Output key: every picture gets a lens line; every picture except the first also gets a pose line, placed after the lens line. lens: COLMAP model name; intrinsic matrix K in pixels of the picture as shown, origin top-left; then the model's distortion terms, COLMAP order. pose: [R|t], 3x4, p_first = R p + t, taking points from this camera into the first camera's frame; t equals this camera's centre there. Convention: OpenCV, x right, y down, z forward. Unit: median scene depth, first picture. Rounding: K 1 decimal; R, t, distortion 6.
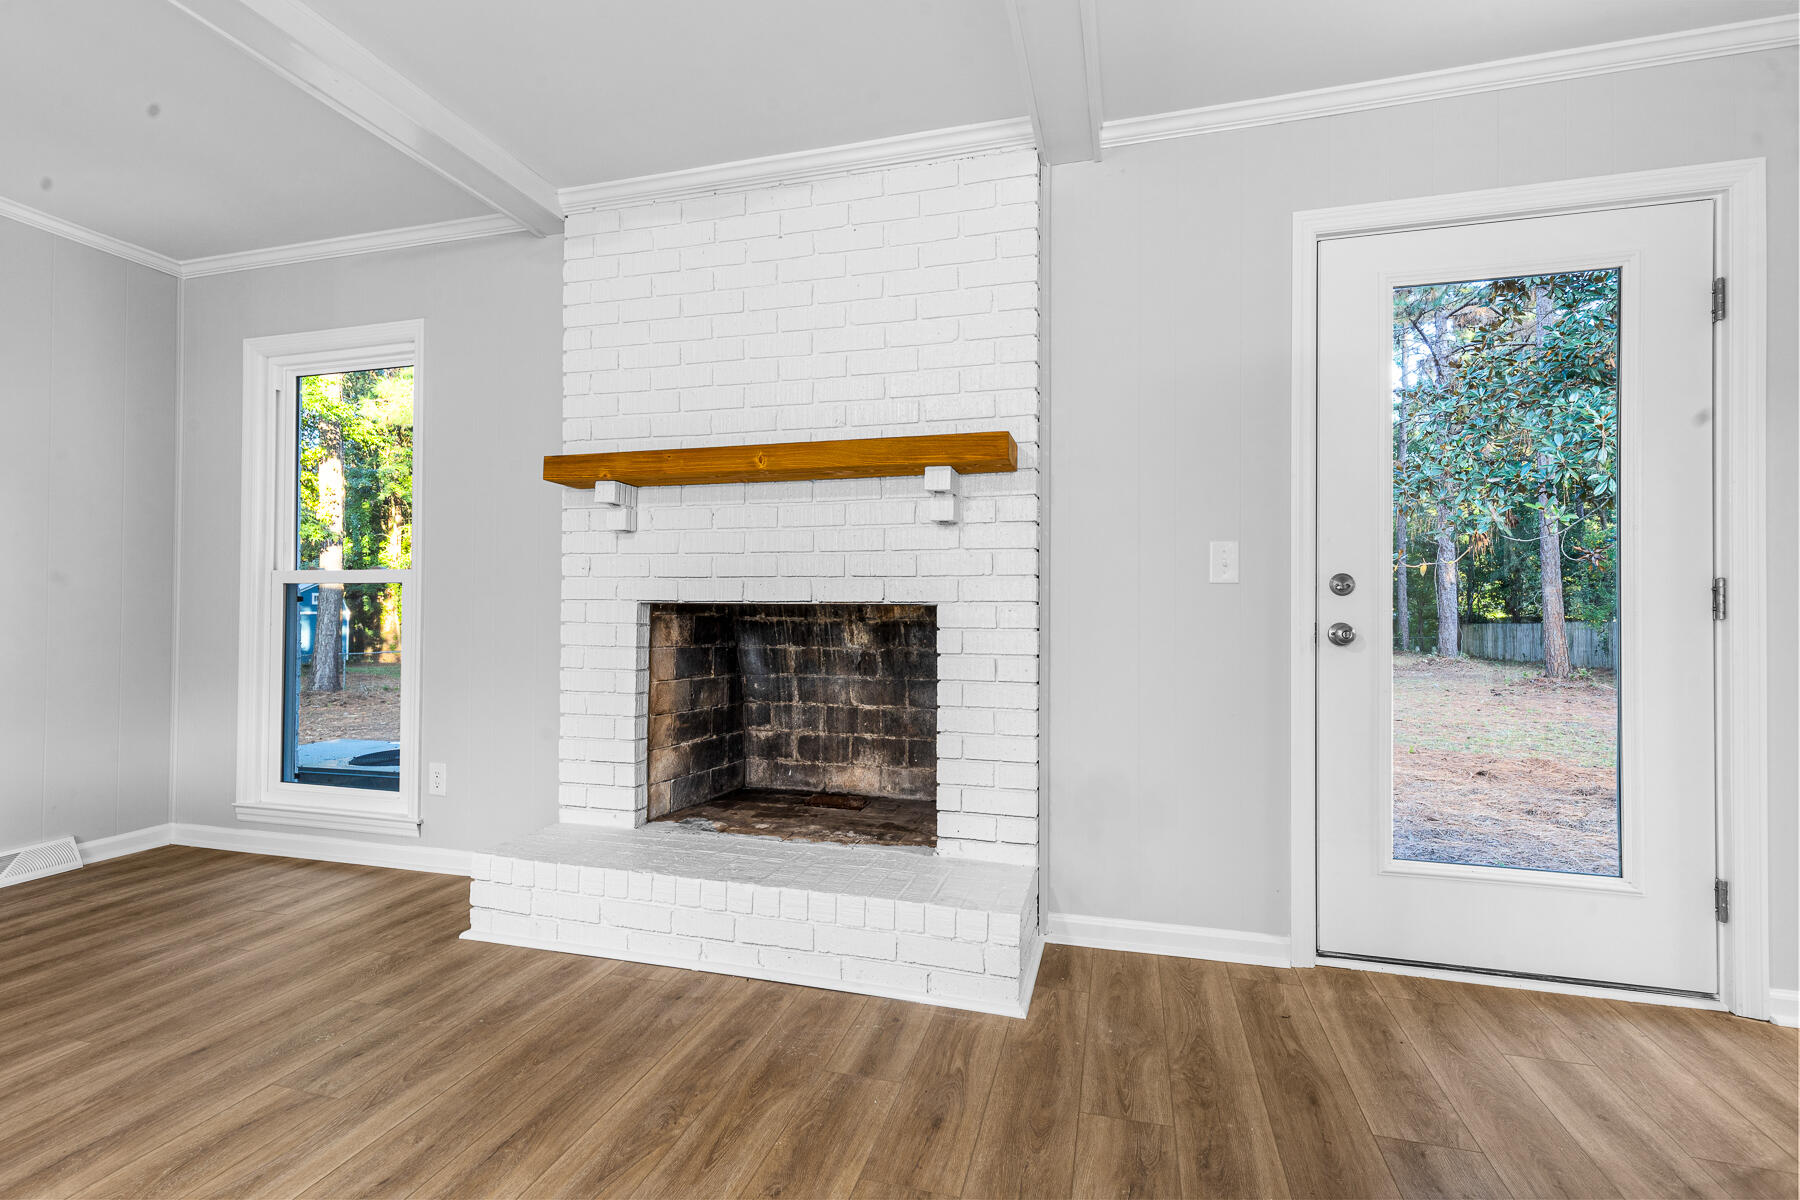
lens RADIAL K [[810.7, 0, 897.9], [0, 810.7, 597.5], [0, 0, 1]] dist [0.006594, -0.000931]
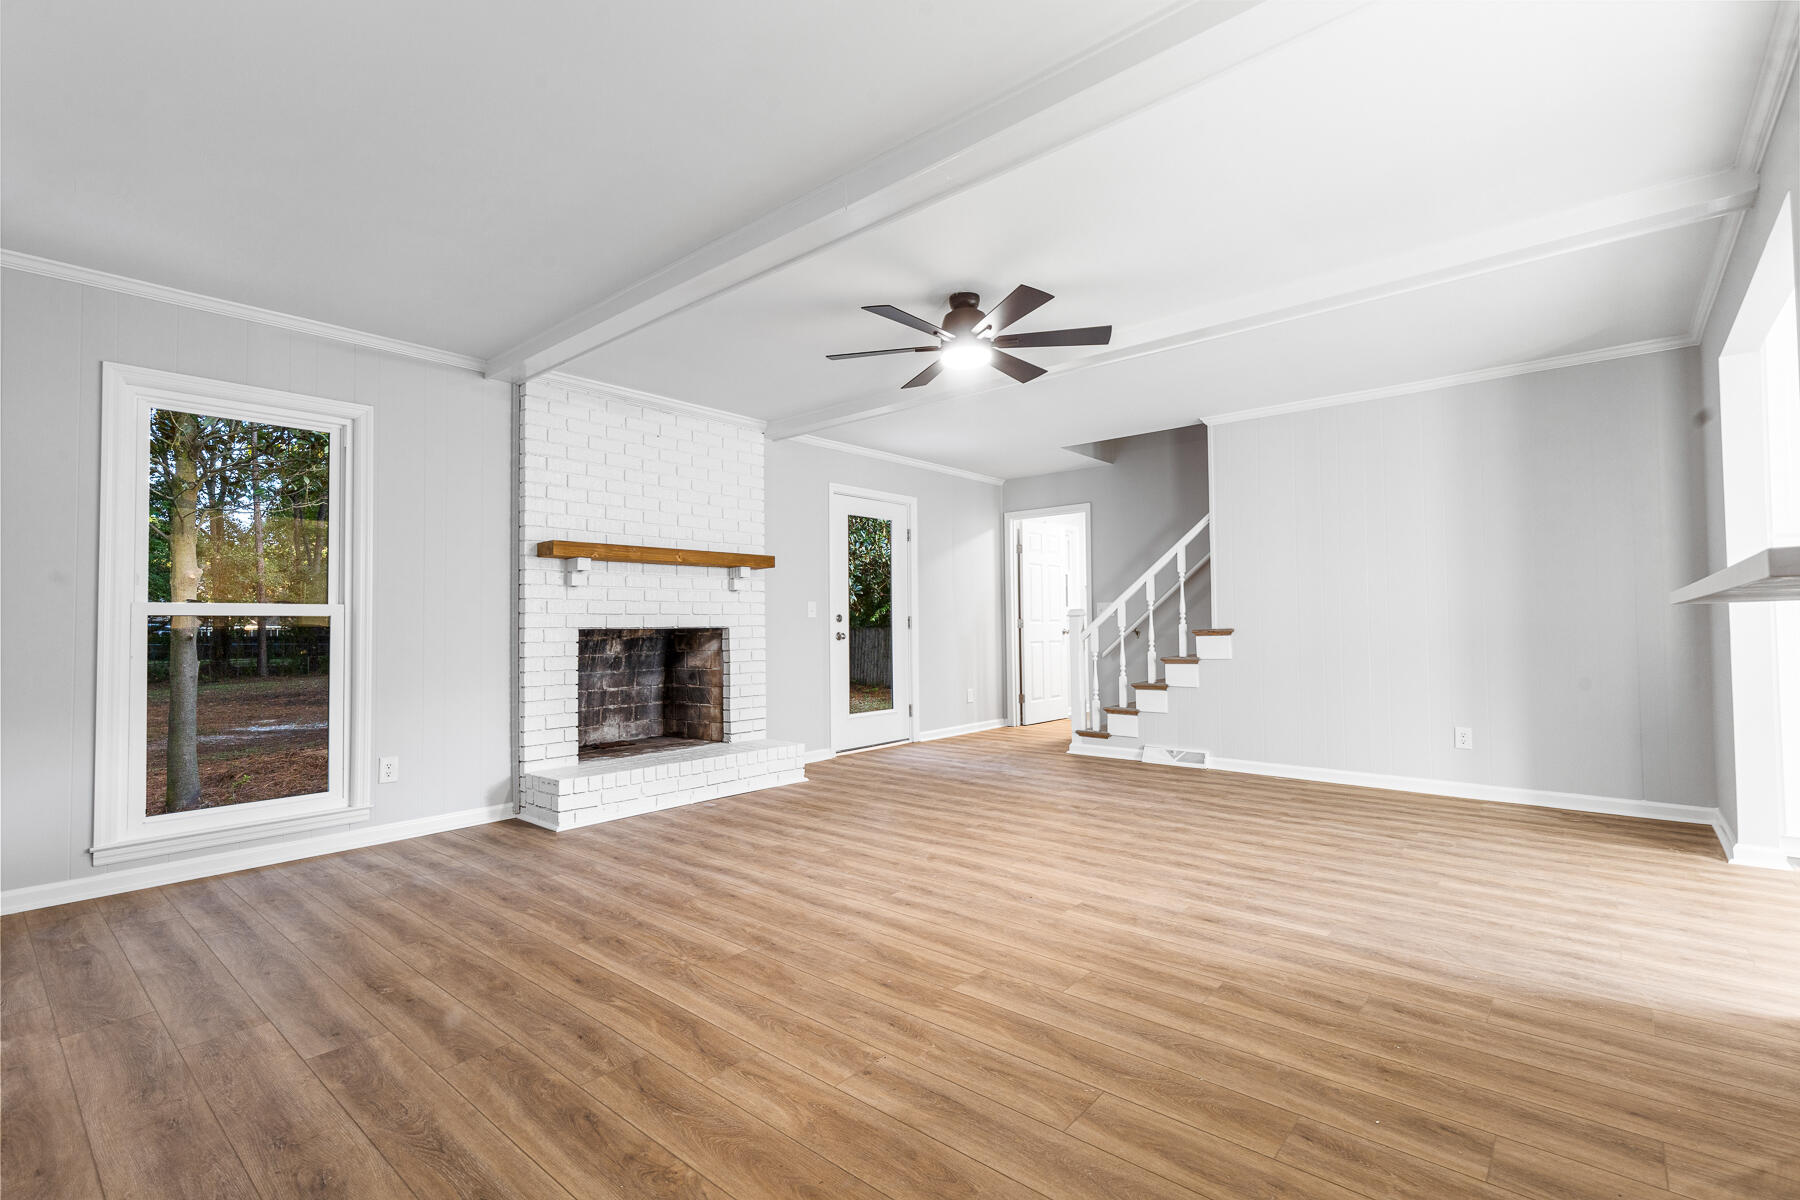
lens RADIAL K [[810.7, 0, 897.9], [0, 810.7, 597.5], [0, 0, 1]] dist [0.006594, -0.000931]
pose [[0.430177, 0.019439, 0.902535, -1.539989], [0.001065, 0.999757, -0.022040, -0.021174], [-0.902744, 0.010442, 0.430051, -0.310466]]
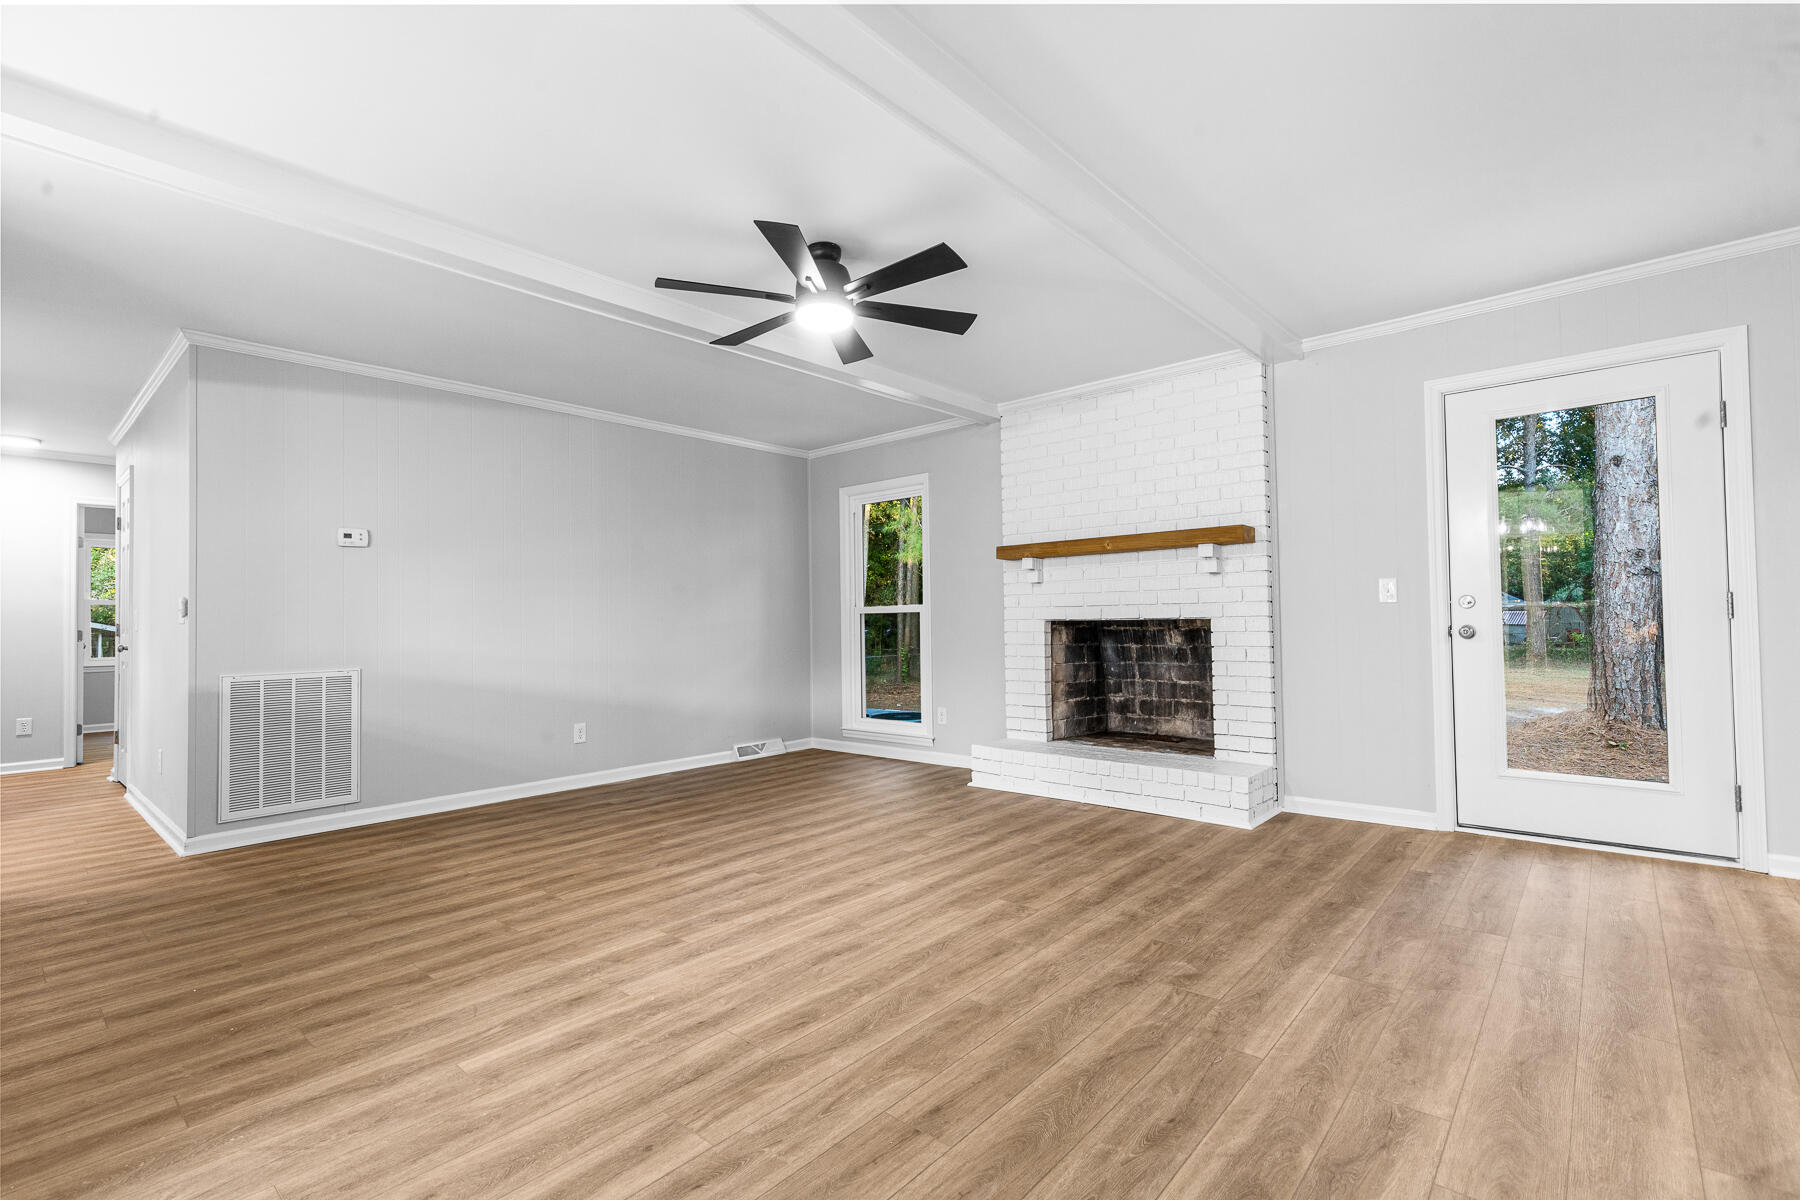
lens RADIAL K [[803.8, 0, 900.0], [0, 803.8, 600.0], [0, 0, 1]] dist [0.003878, 0.000552]
pose [[0.901493, -0.030803, -0.431696, 0.176698], [0.025798, 0.999515, -0.017445, -0.017188], [0.432024, 0.004589, 0.901850, -0.802624]]
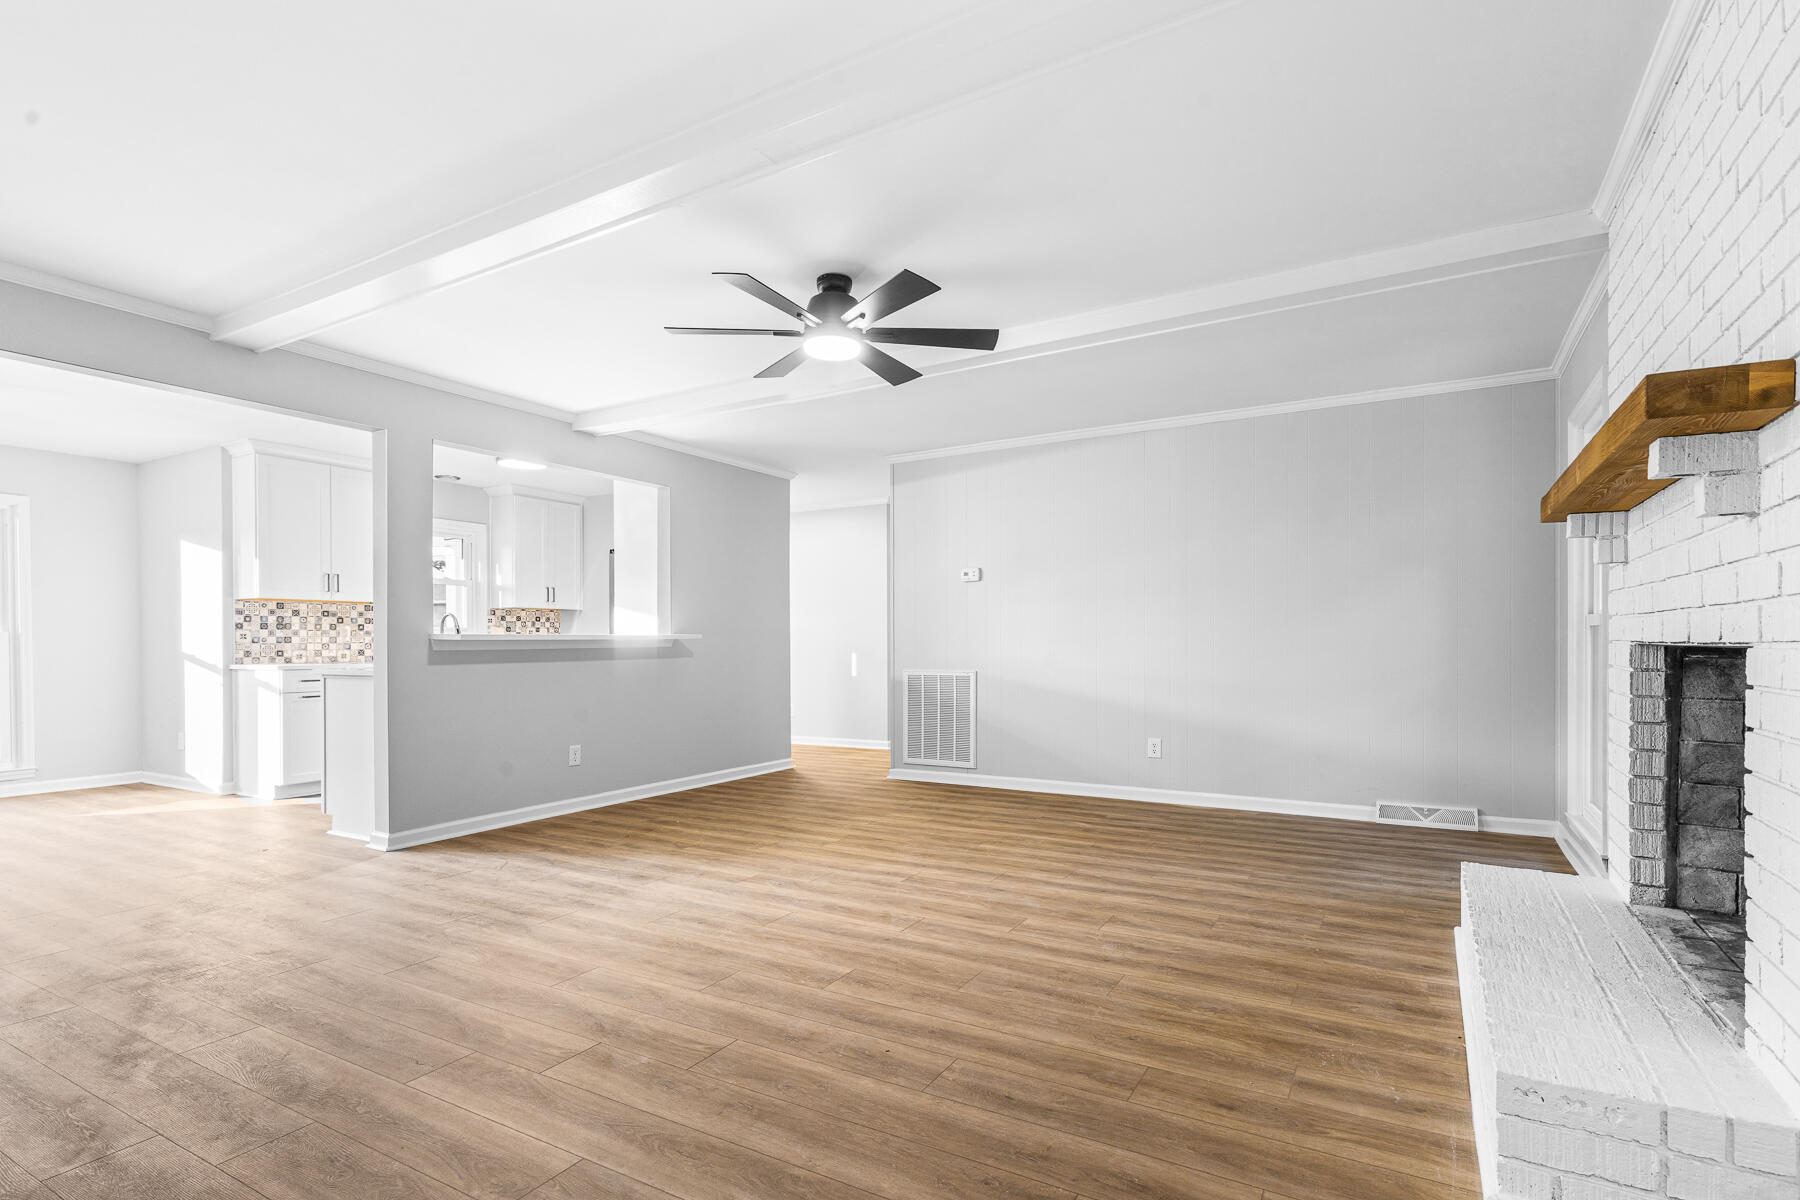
lens RADIAL K [[877.6, 0, 898.3], [0, 877.6, 594.0], [0, 0, 1]] dist [0.023610, 0.000882]
pose [[-0.252152, -0.059357, -0.965866, 0.757432], [0.016620, 0.997704, -0.065653, 0.020229], [0.967545, -0.032607, -0.250586, 0.507077]]
